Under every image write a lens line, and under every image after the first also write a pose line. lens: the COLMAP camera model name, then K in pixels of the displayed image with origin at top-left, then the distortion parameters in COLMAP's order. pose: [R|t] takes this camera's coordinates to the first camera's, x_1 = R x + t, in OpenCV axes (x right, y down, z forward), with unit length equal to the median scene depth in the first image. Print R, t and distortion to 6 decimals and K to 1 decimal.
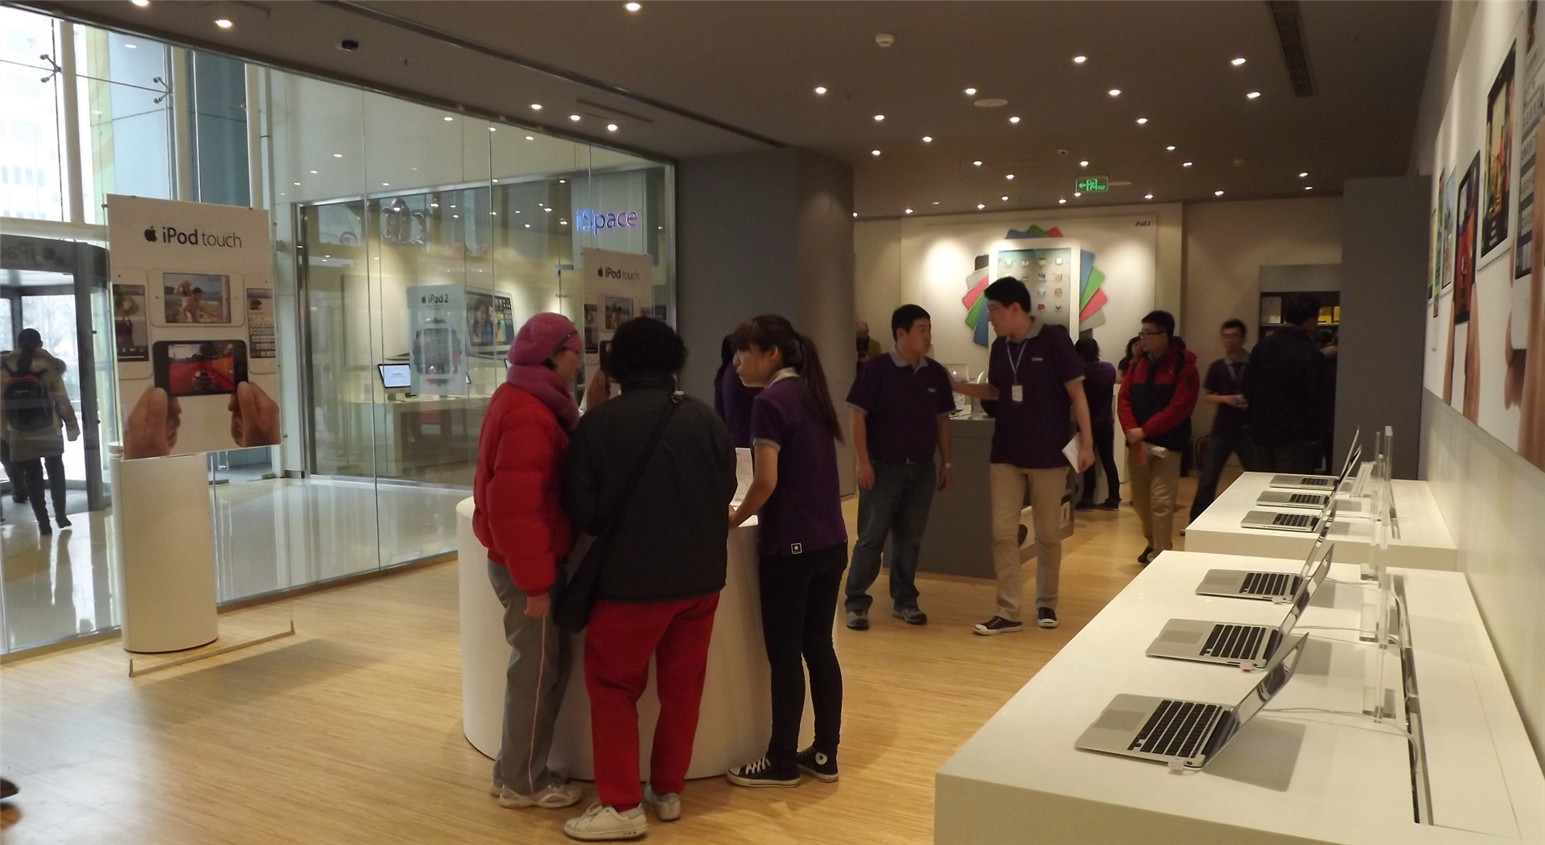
lens RADIAL K [[1117.1, 0, 774.0], [0, 1117.1, 444.0], [0, 0, 1]] dist [0.001919, -0.000043]
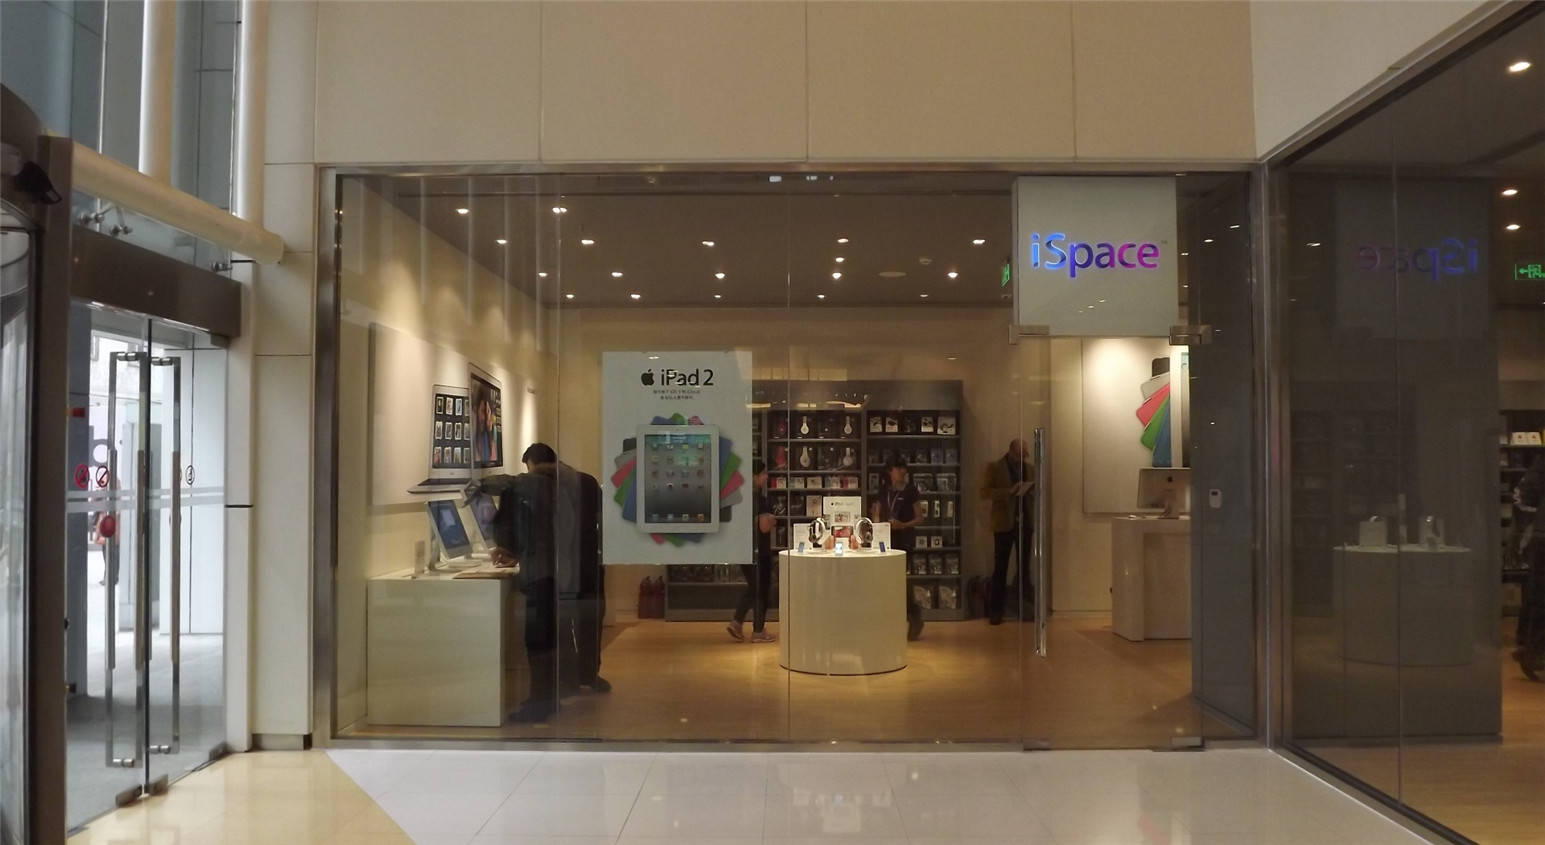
lens RADIAL K [[1117.1, 0, 774.0], [0, 1117.1, 444.0], [0, 0, 1]] dist [0.001919, -0.000043]
pose [[0.872955, 0.015904, 0.487541, -0.417145], [0.037956, 0.994224, -0.100394, -0.036214], [-0.486321, 0.106145, 0.867309, 0.424584]]
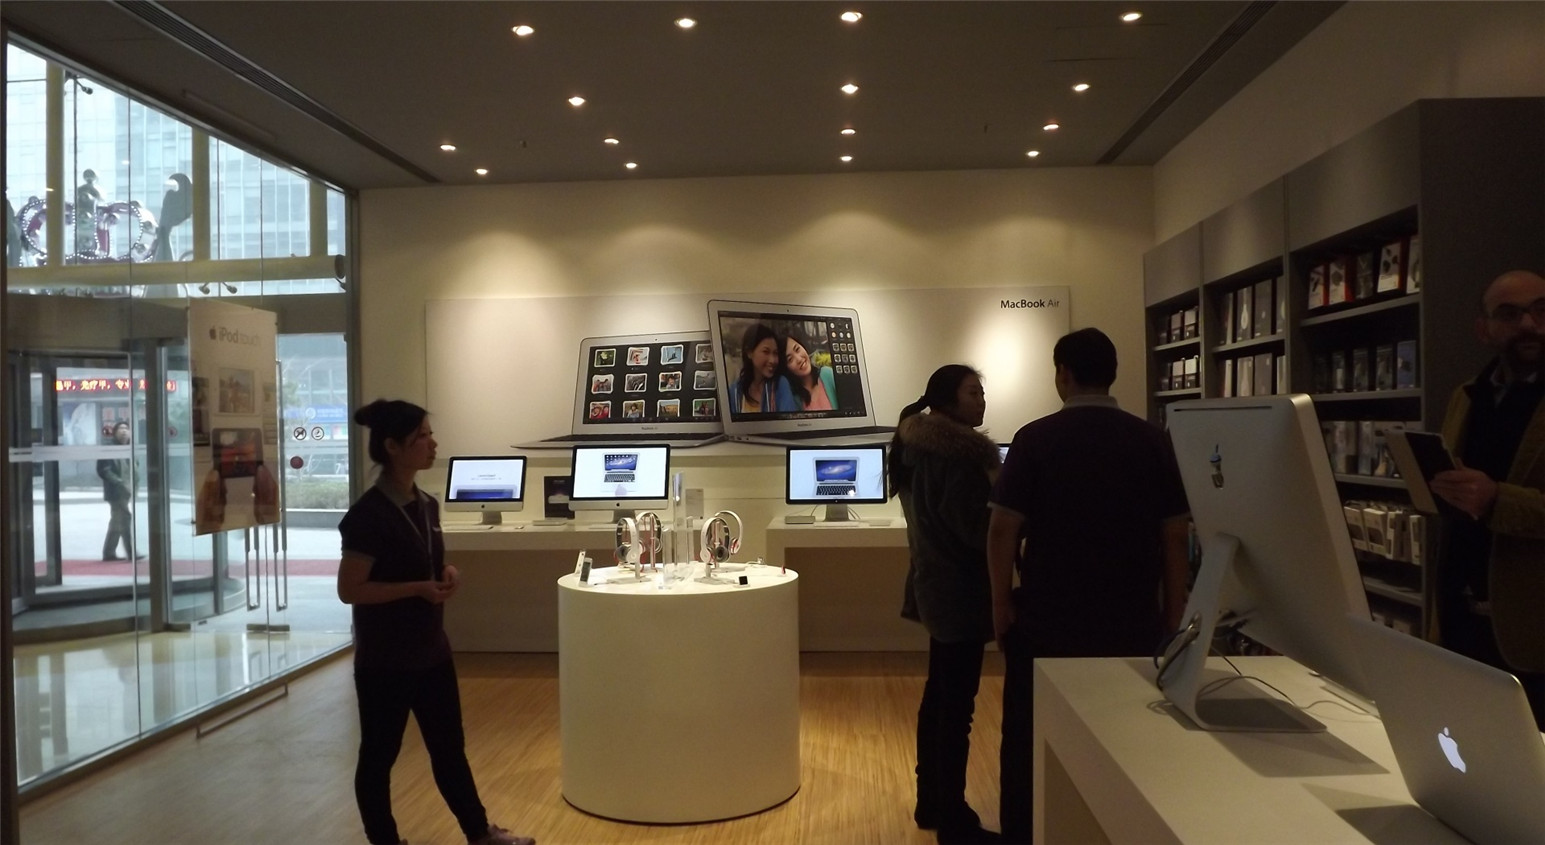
lens RADIAL K [[1117.1, 0, 774.0], [0, 1117.1, 444.0], [0, 0, 1]] dist [0.001919, -0.000043]
pose [[0.439653, 0.013139, -0.898071, 0.184069], [-0.067170, 0.997574, -0.018288, -0.069540], [0.895652, 0.068364, 0.439469, 0.798930]]
